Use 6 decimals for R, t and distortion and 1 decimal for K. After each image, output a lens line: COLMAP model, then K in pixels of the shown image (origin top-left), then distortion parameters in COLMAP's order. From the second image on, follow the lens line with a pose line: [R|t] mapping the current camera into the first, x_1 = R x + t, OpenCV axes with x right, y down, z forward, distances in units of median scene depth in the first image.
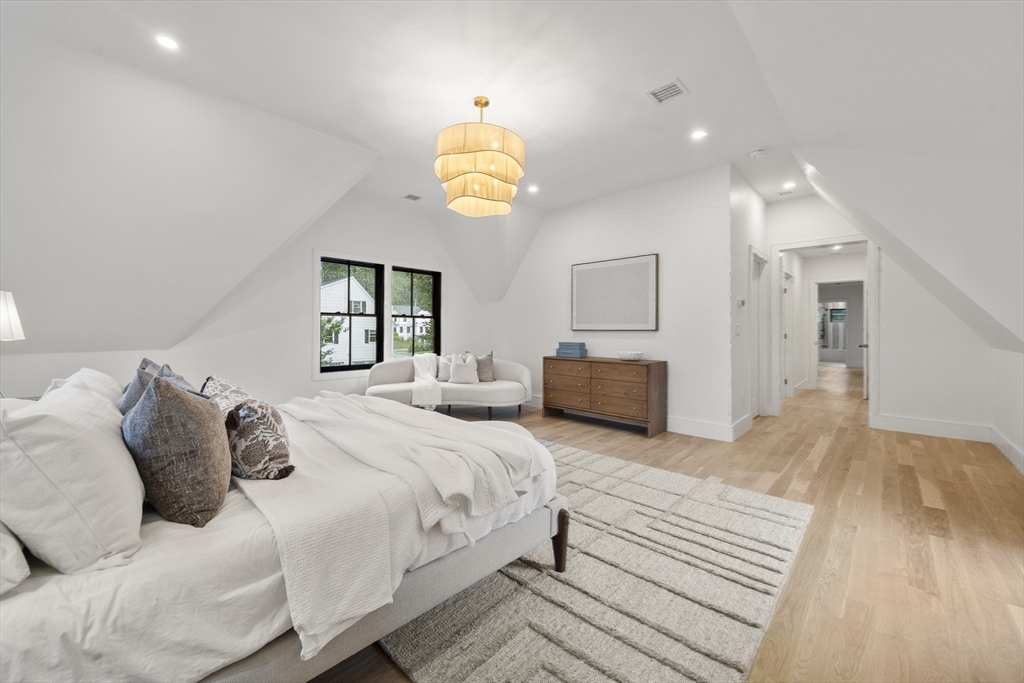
lens RADIAL K [[389.1, 0, 512.0], [0, 389.1, 341.5], [0, 0, 1]] dist [-0.001061, -0.000176]
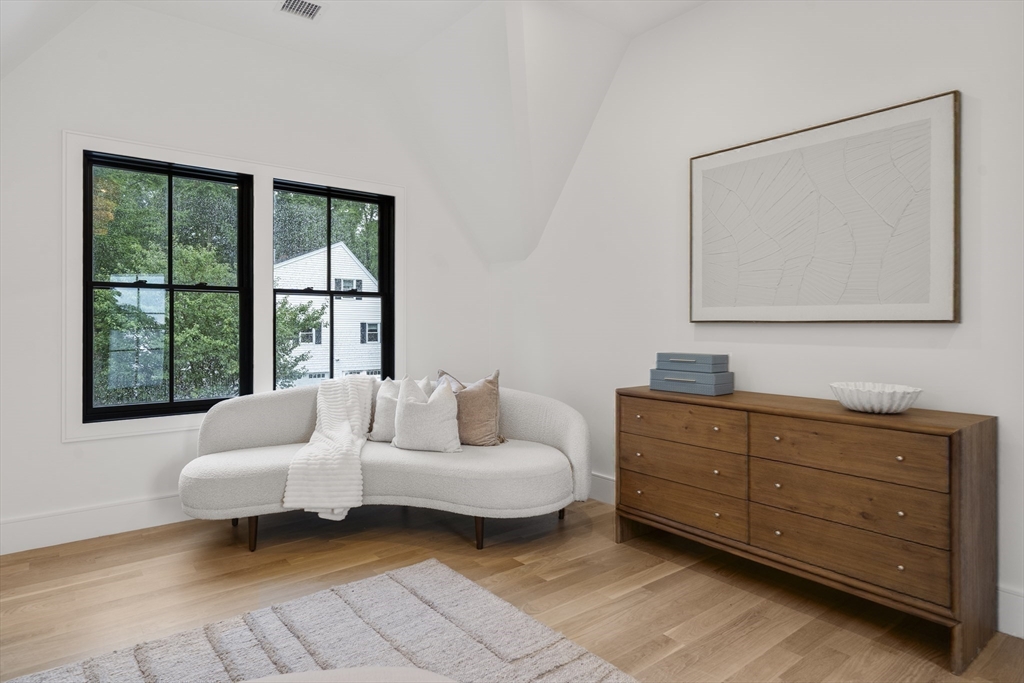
lens RADIAL K [[583.8, 0, 509.1], [0, 583.8, 326.4], [0, 0, 1]] dist [-0.000741, -0.000193]
pose [[0.990572, -0.000904, -0.136993, 0.054164], [-0.002372, 0.999715, -0.023748, -0.010297], [0.136975, 0.023849, 0.990287, 0.404416]]
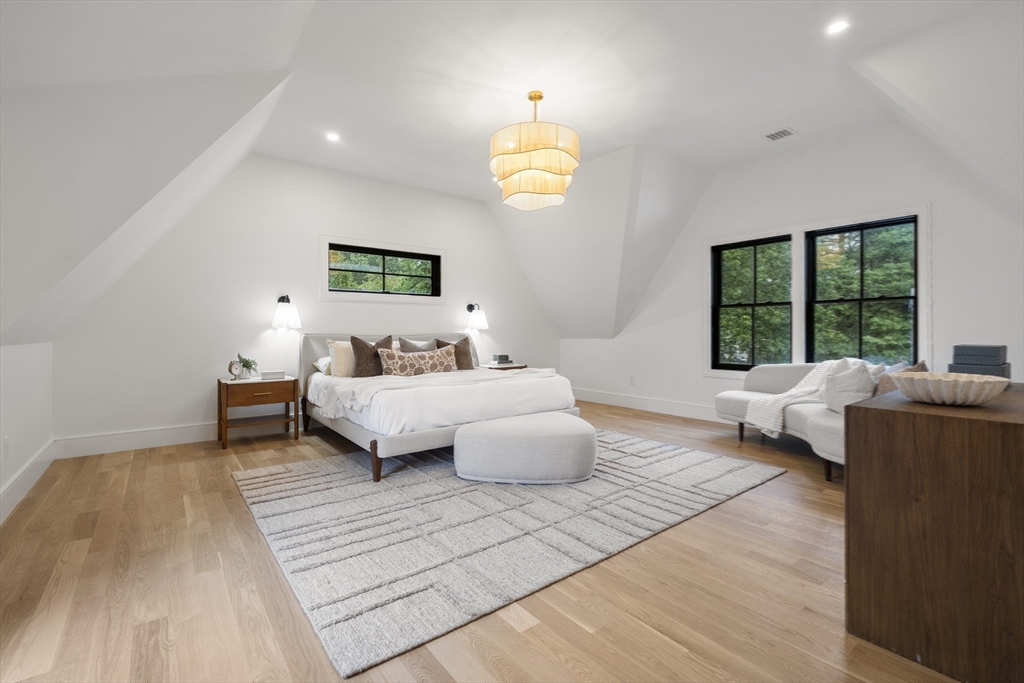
lens RADIAL K [[458.8, 0, 510.5], [0, 458.8, 333.7], [0, 0, 1]] dist [0.001899, 0.000131]
pose [[-0.149929, -0.003803, -0.988689, 0.646617], [-0.022844, 0.999739, -0.000381, 0.003948], [0.988433, 0.022528, -0.149977, 0.637852]]
